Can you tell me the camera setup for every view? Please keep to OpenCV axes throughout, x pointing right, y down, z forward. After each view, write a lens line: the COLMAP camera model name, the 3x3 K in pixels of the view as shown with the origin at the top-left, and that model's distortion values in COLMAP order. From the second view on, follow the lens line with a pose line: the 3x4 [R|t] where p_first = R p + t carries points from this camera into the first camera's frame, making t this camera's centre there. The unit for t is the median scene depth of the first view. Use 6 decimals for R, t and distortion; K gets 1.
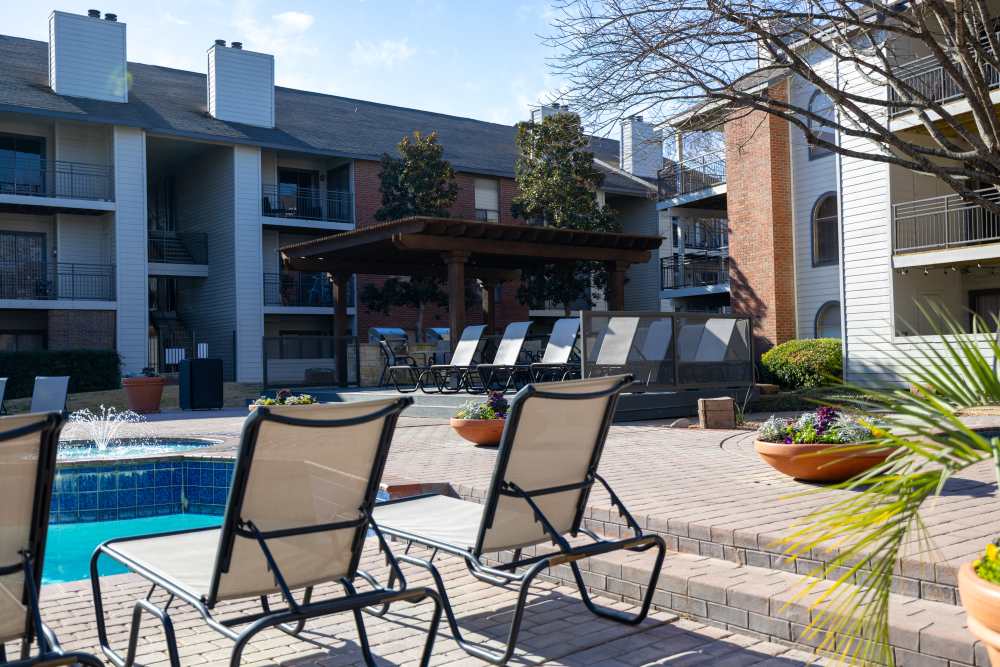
lens RADIAL K [[949.2, 0, 500.0], [0, 949.2, 333.5], [0, 0, 1]] dist [-0.010837, 0.004280]
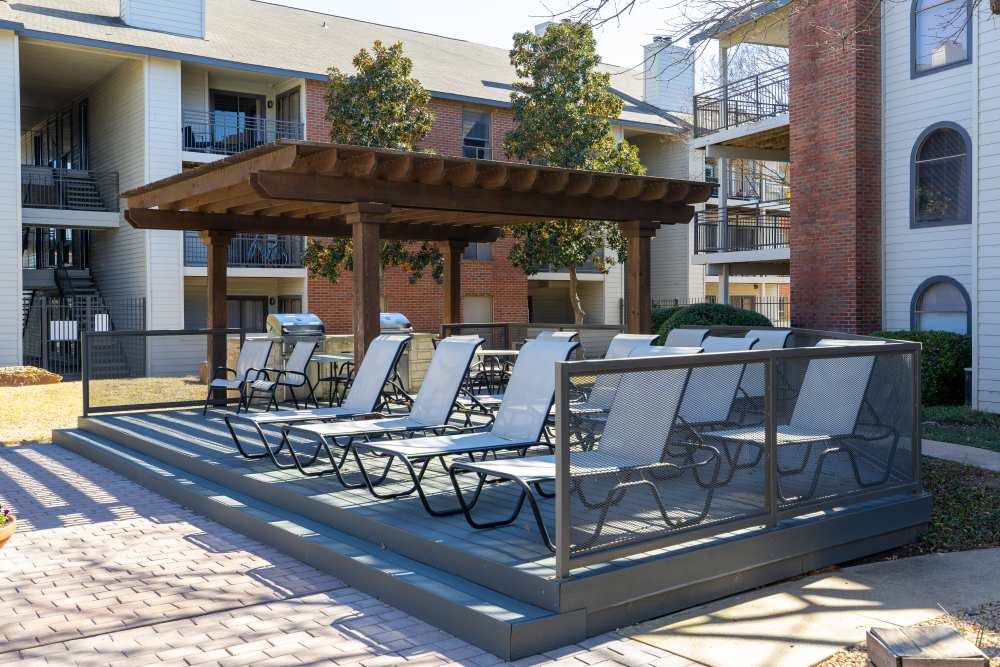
lens RADIAL K [[949.2, 0, 500.0], [0, 949.2, 333.5], [0, 0, 1]] dist [-0.010837, 0.004280]
pose [[0.999766, 0.015250, -0.015365, 0.026600], [-0.014358, 0.998295, 0.056575, -0.022663], [0.016202, -0.056342, 0.998280, 0.229906]]
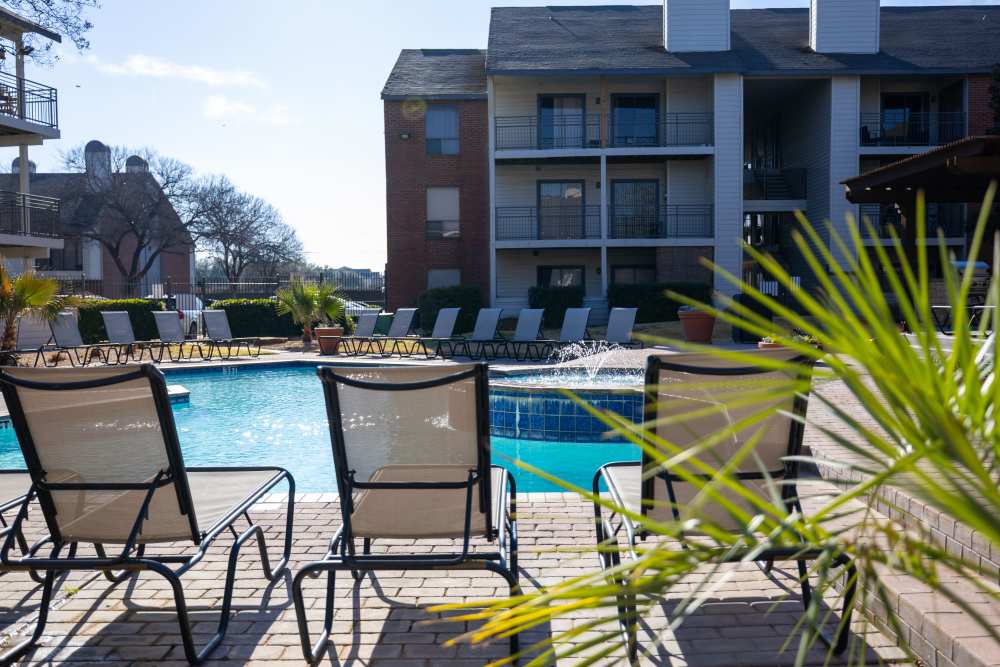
lens RADIAL K [[899.6, 0, 500.0], [0, 899.6, 333.5], [0, 0, 1]] dist [0.007629, -0.002020]
pose [[0.783248, 0.040225, -0.620407, 0.046387], [0.007424, 0.997228, 0.074029, -0.002891], [0.621665, -0.062589, 0.780778, 0.030101]]
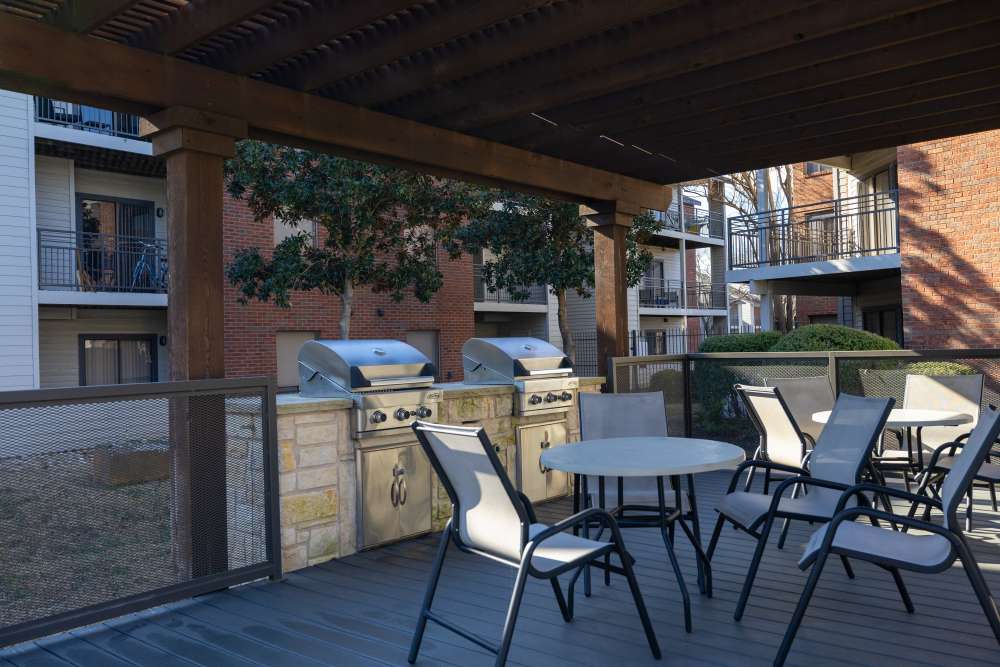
lens RADIAL K [[806.7, 0, 500.0], [0, 806.7, 333.5], [0, 0, 1]] dist [-0.002302, -0.001414]
pose [[0.978904, -0.003834, 0.204284, -0.090110], [0.002853, 0.999983, 0.005098, -0.006434], [-0.204300, -0.004407, 0.978898, 0.523889]]
